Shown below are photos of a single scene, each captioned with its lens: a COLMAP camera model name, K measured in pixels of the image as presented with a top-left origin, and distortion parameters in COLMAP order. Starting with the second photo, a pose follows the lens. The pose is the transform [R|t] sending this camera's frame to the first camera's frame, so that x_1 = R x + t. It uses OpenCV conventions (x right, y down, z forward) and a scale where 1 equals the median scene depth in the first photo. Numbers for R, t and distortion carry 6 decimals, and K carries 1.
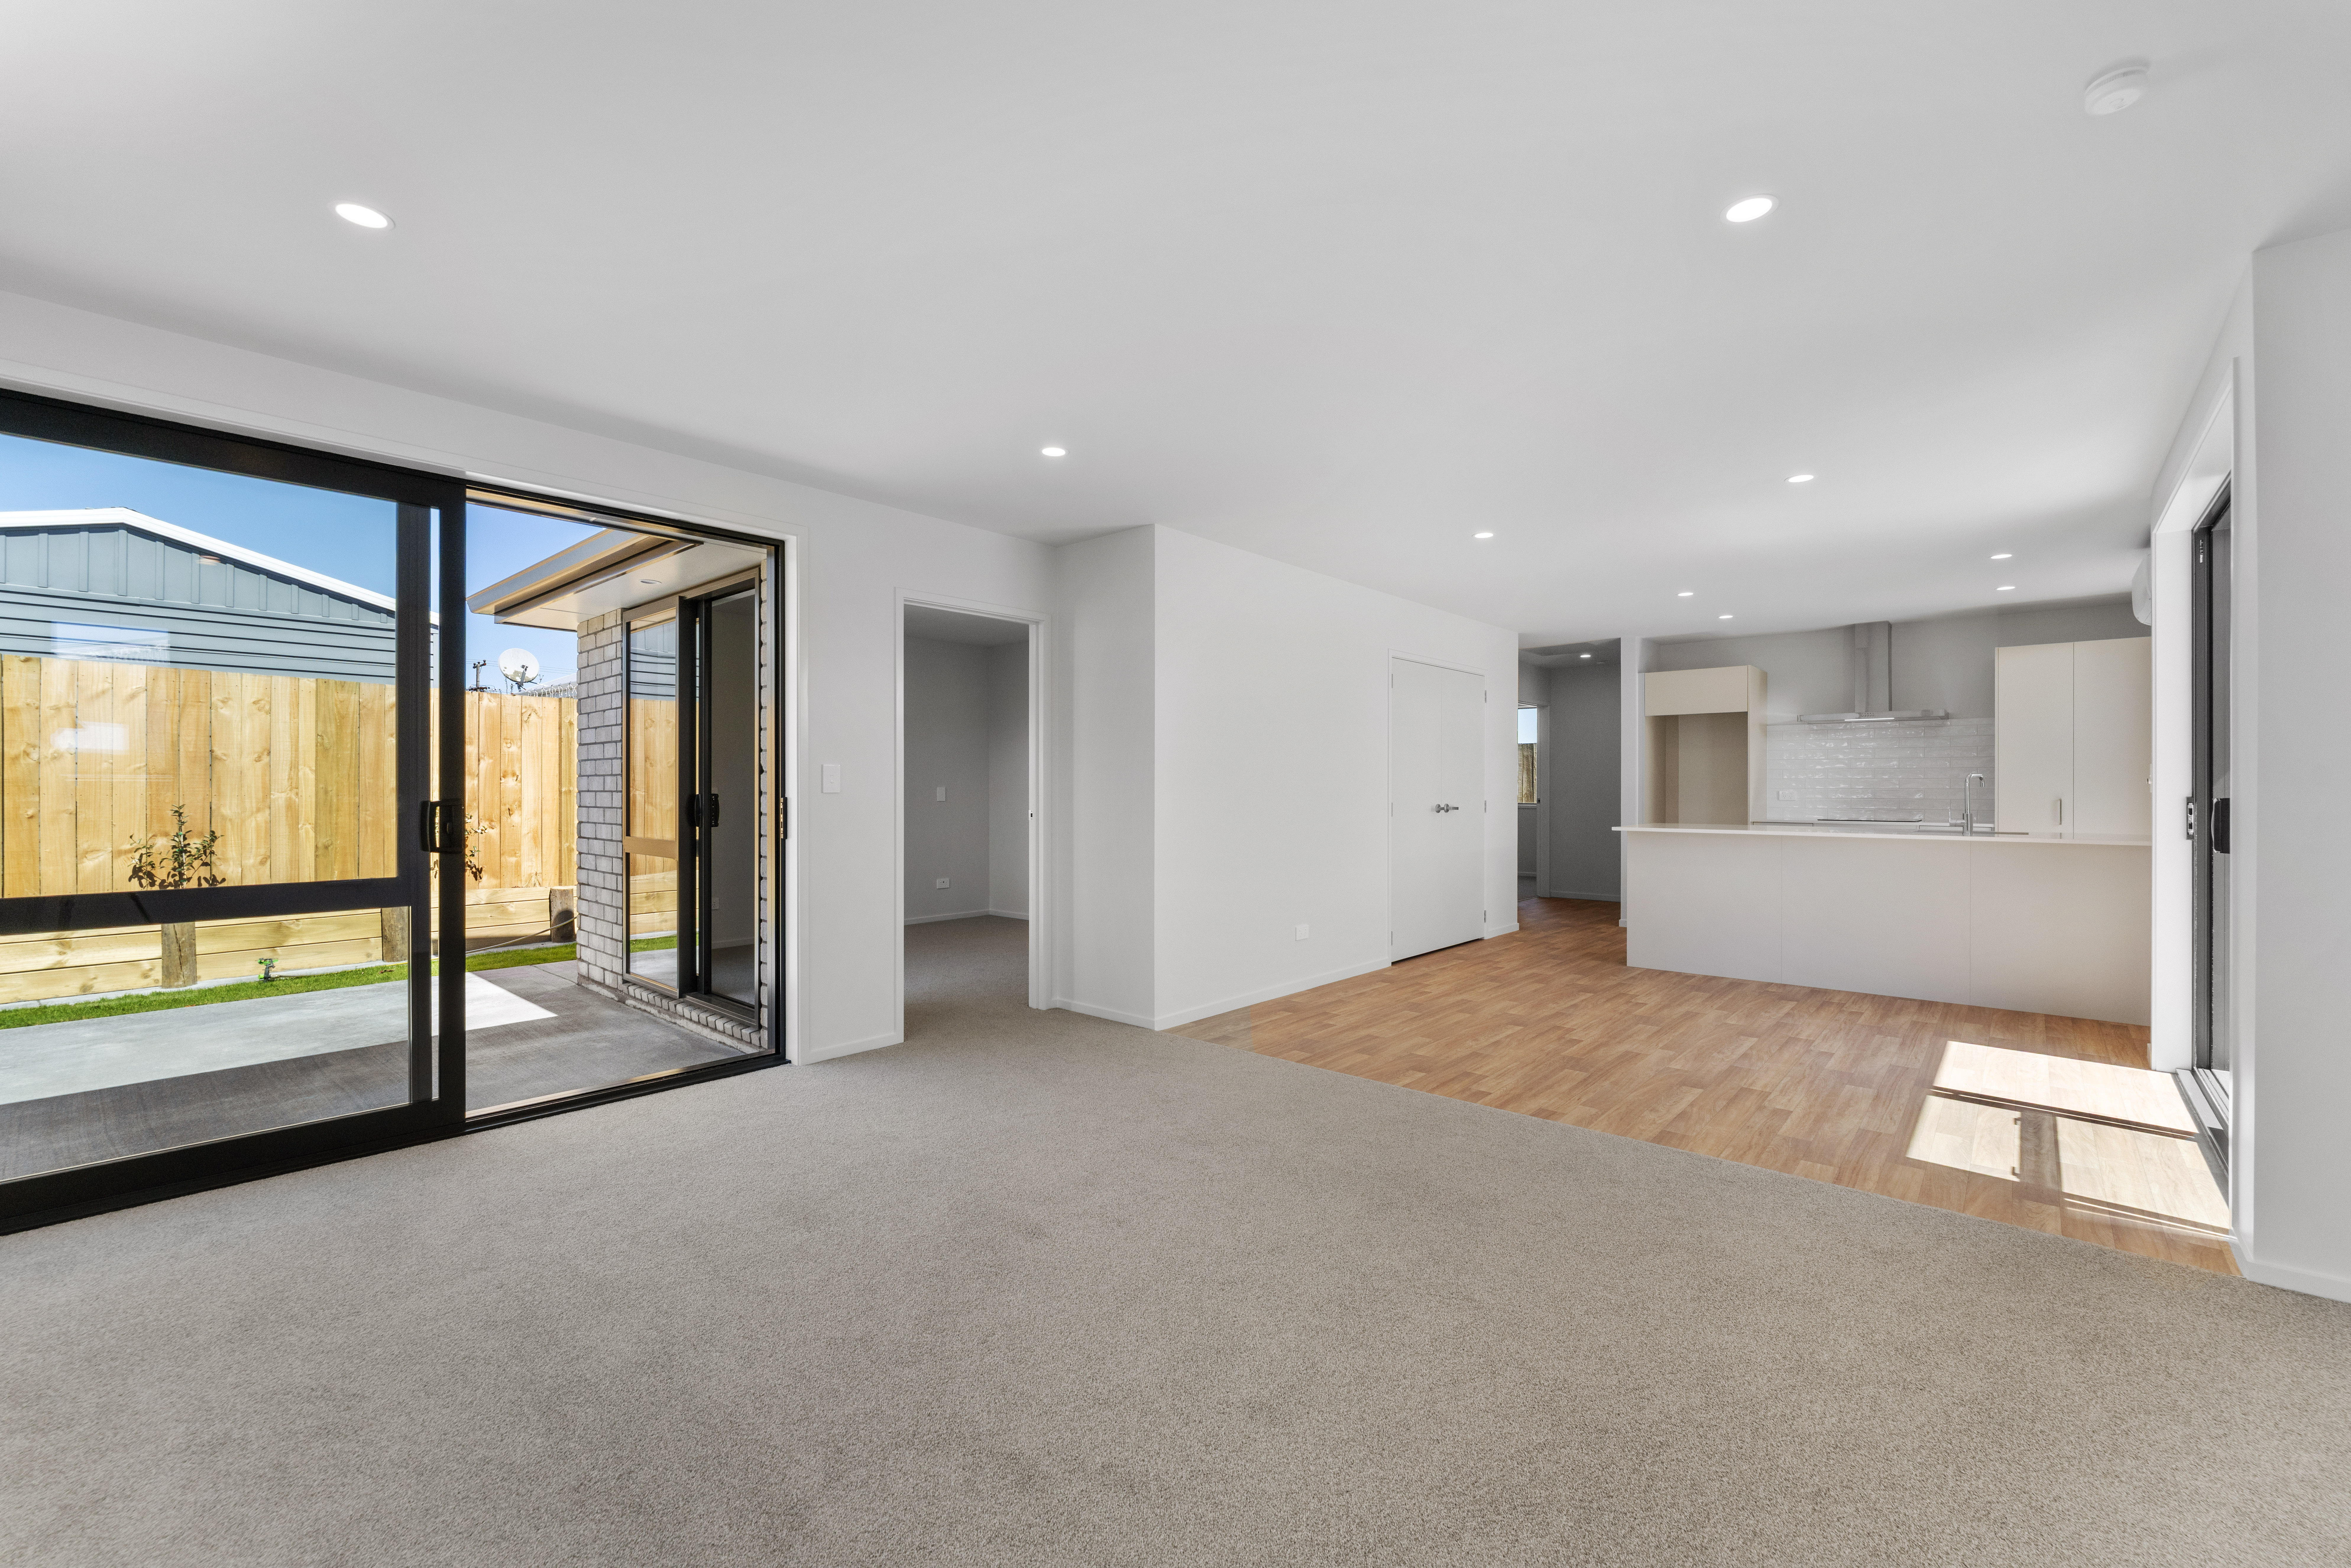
lens RADIAL K [[971.0, 0, 1175.5], [0, 971.0, 784.0], [0, 0, 1]] dist [-0.001313, -0.000216]
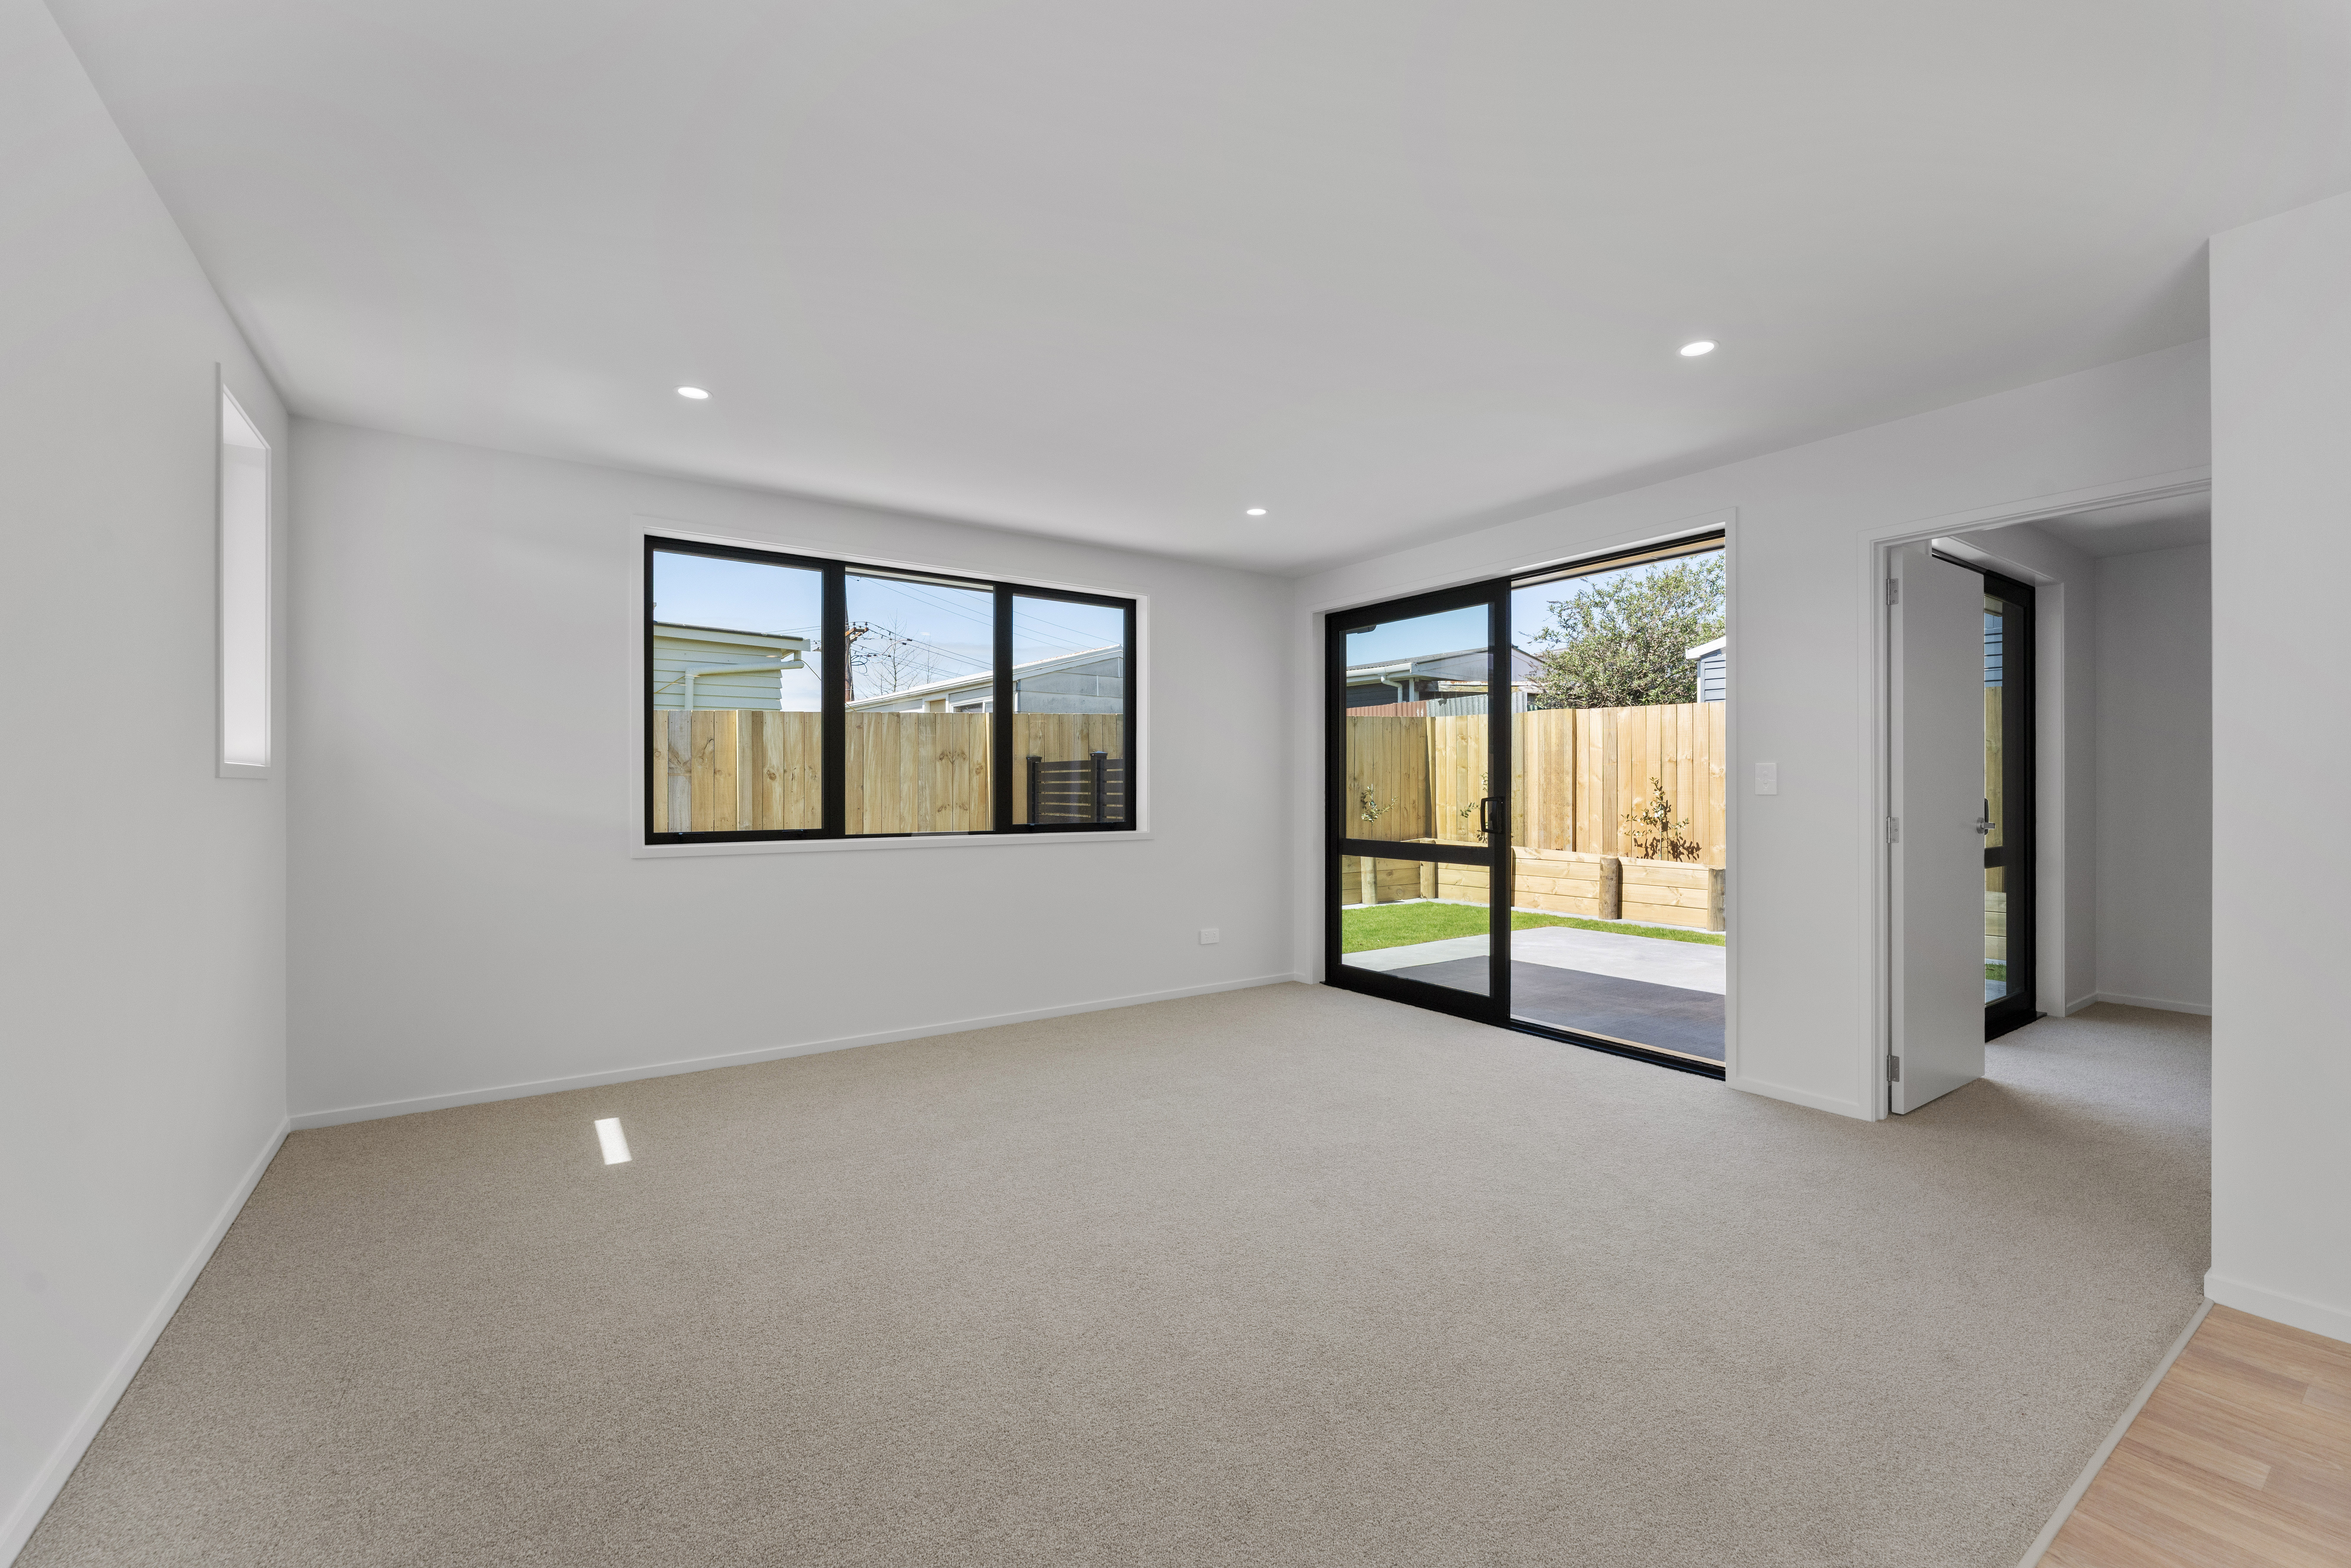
lens RADIAL K [[971.0, 0, 1175.5], [0, 971.0, 784.0], [0, 0, 1]] dist [-0.001313, -0.000216]
pose [[-0.237682, -0.009358, -0.971298, 0.781266], [0.001853, 0.999947, -0.010087, 0.008482], [0.971341, -0.004197, -0.237652, 0.860823]]
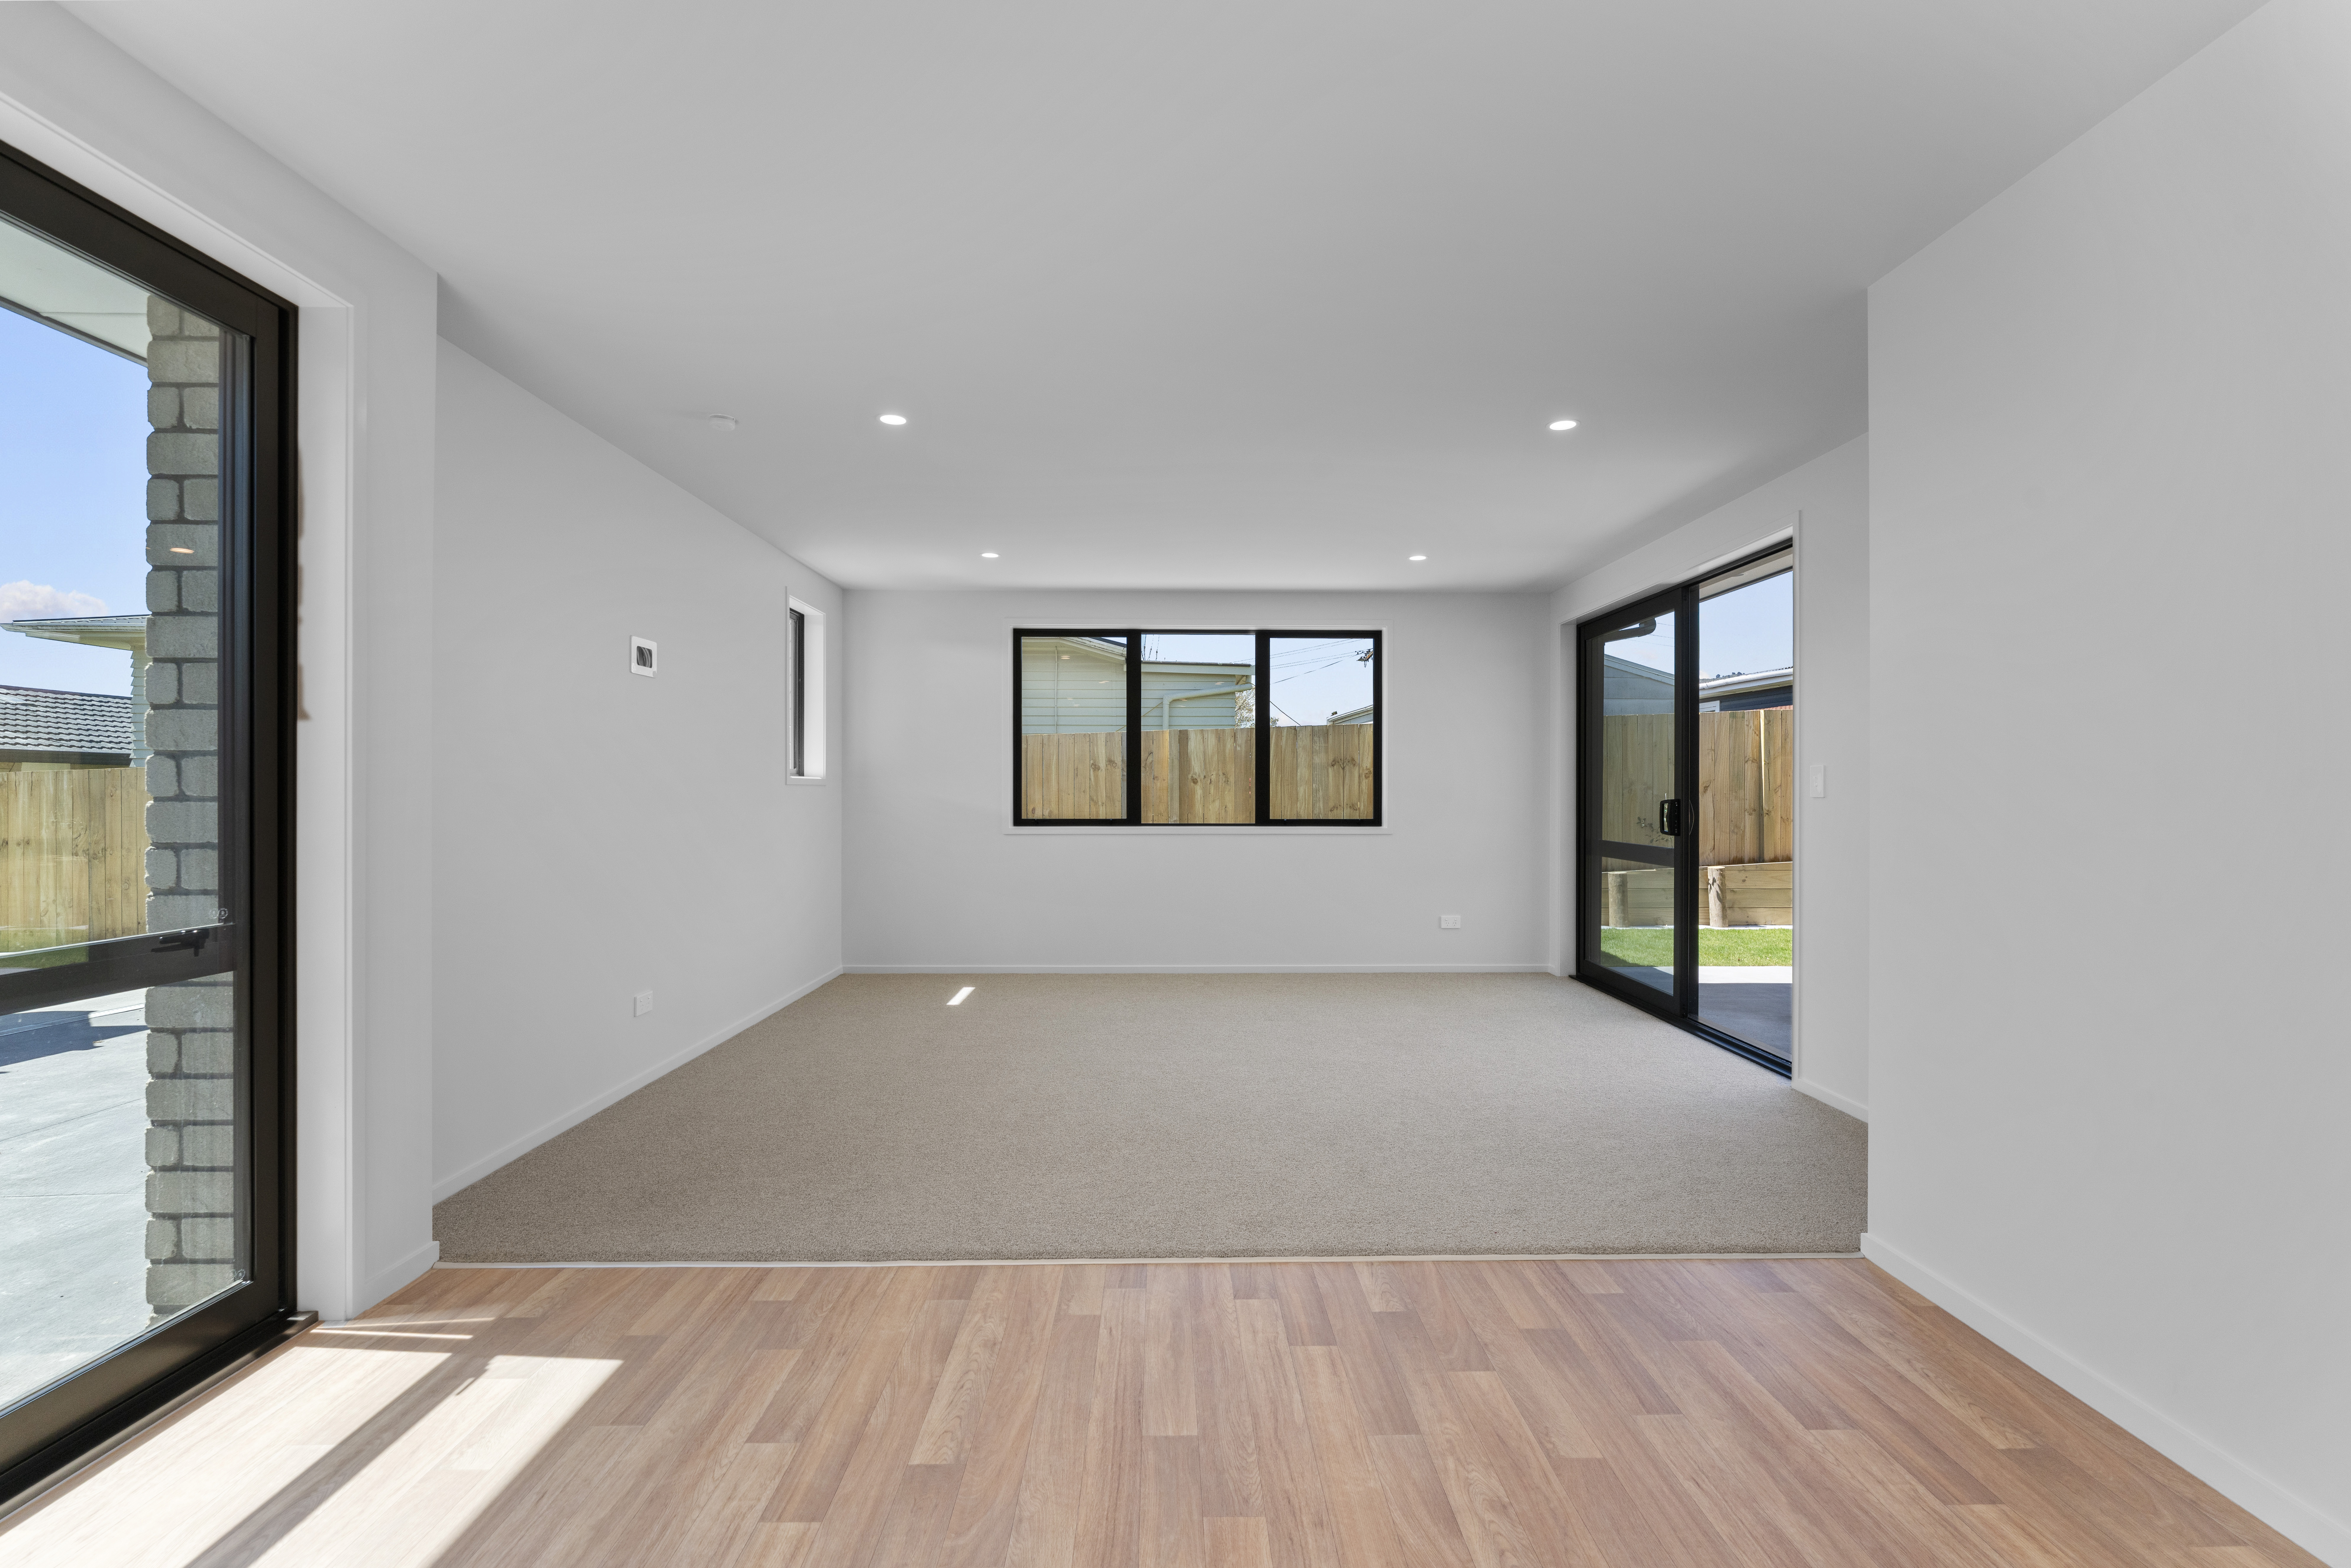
lens RADIAL K [[1014.2, 0, 1175.5], [0, 1014.2, 784.0], [0, 0, 1]] dist [-0.021281, 0.000071]
pose [[-0.740804, -0.011148, -0.671629, 0.857881], [-0.004261, 0.999920, -0.011897, 0.011123], [0.671708, -0.005951, -0.740792, 1.595217]]
